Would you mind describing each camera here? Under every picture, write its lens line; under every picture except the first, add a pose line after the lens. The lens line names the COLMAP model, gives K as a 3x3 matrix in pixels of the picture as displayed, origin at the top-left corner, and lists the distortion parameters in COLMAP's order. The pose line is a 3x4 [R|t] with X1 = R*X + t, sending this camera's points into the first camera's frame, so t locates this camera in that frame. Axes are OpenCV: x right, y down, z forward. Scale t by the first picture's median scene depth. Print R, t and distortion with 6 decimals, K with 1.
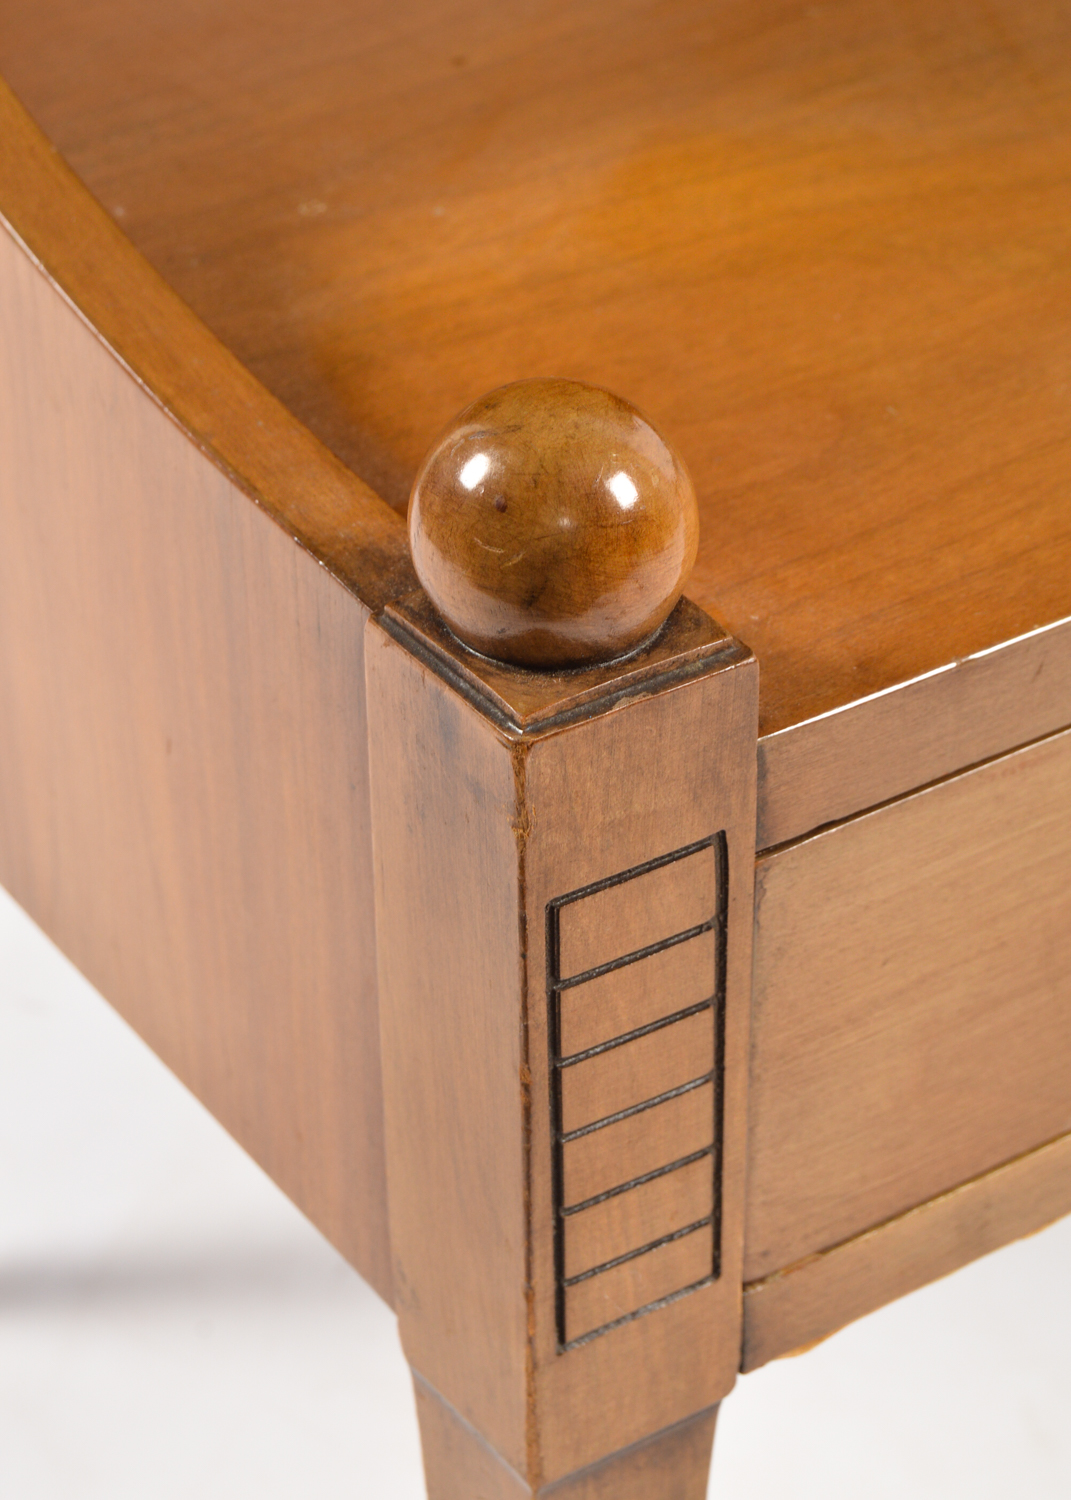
lens RADIAL K [[3730.0, 0, 538.9], [0, 3730.0, 702.9], [0, 0, 1]] dist [-0.039199, 0.346413]
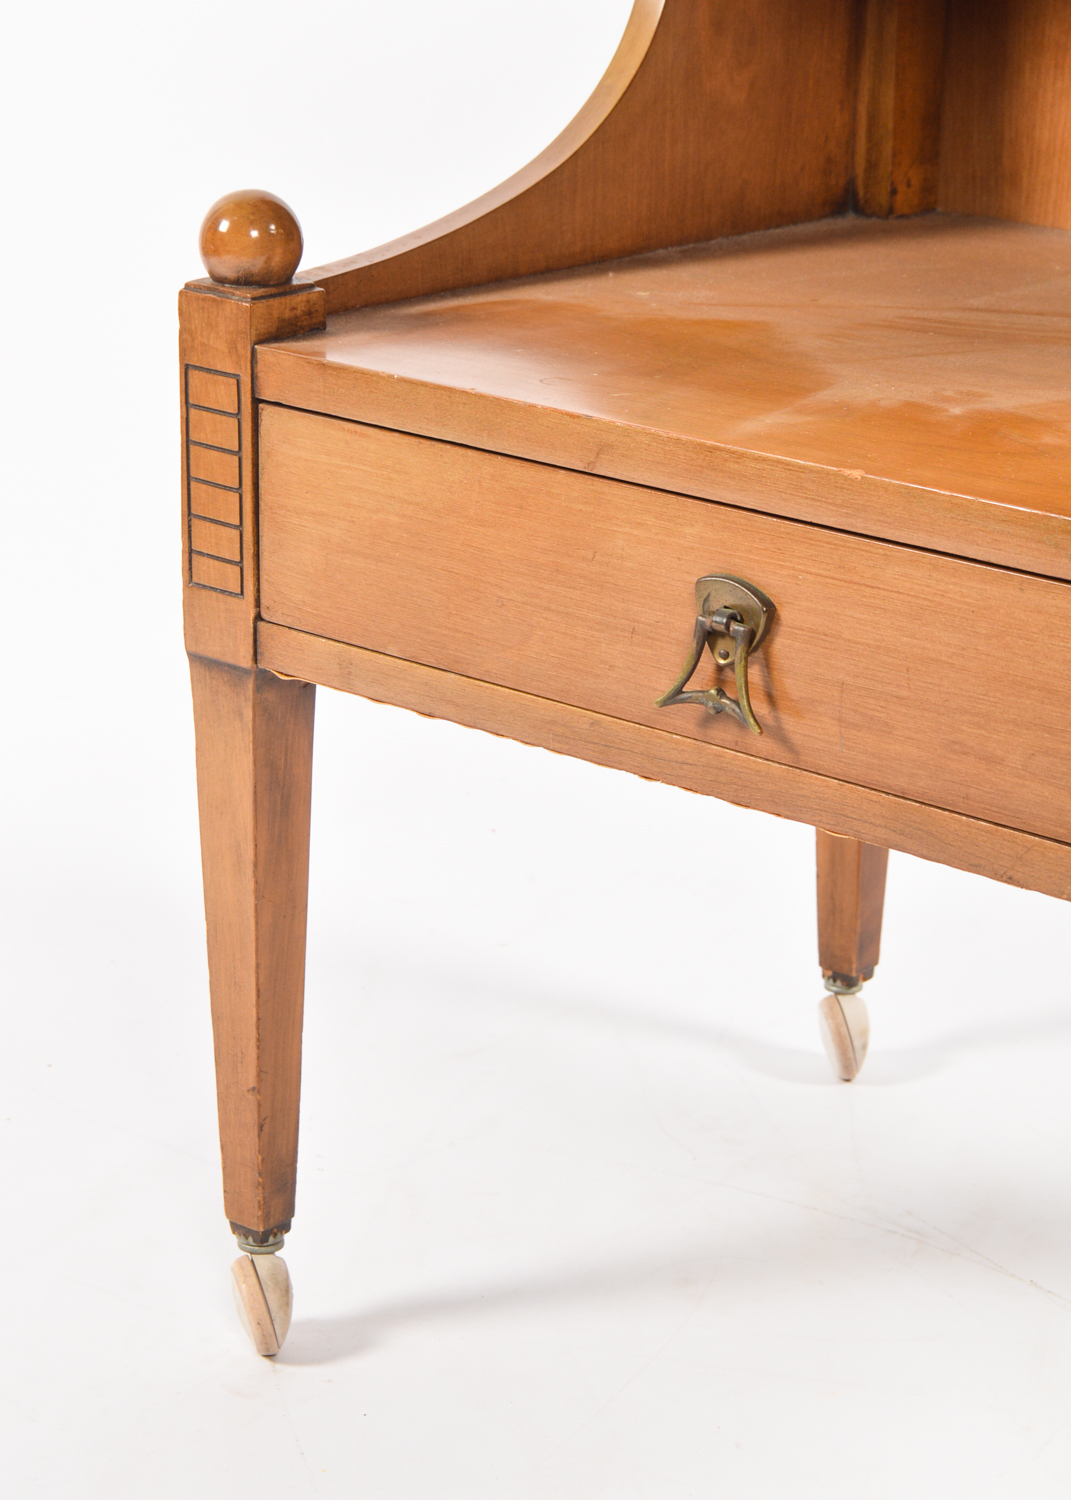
lens RADIAL K [[3702.3, 0, 532.2], [0, 3702.3, 729.7], [0, 0, 1]] dist [-0.027701, 0.195633]
pose [[0.254388, 0.307783, -0.916819, 2.522991], [-0.552318, 0.824432, 0.123517, -0.191935], [0.793871, 0.474954, 0.379720, 0.289603]]
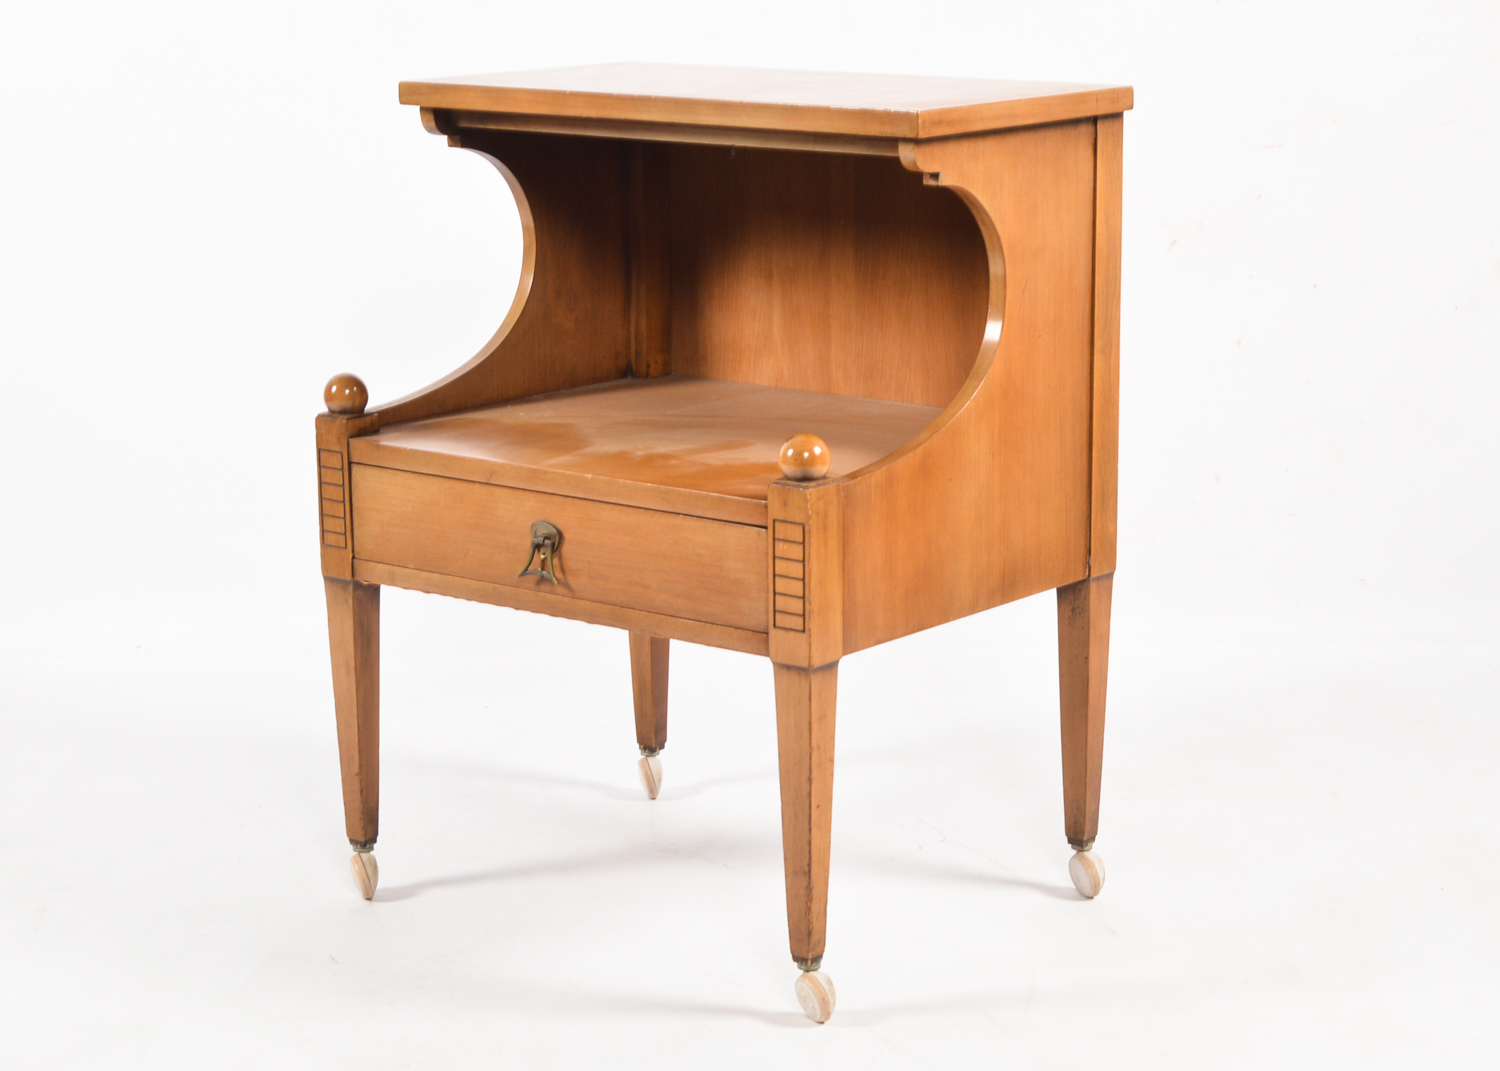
lens RADIAL K [[3255.9, 0, 780.1], [0, 3255.9, 536.3], [0, 0, 1]] dist [-0.031772, -0.172680]
pose [[0.309175, 0.206855, -0.928236, 5.152015], [-0.524691, 0.851162, 0.014916, -0.298124], [0.793165, 0.482425, 0.371693, -0.337011]]
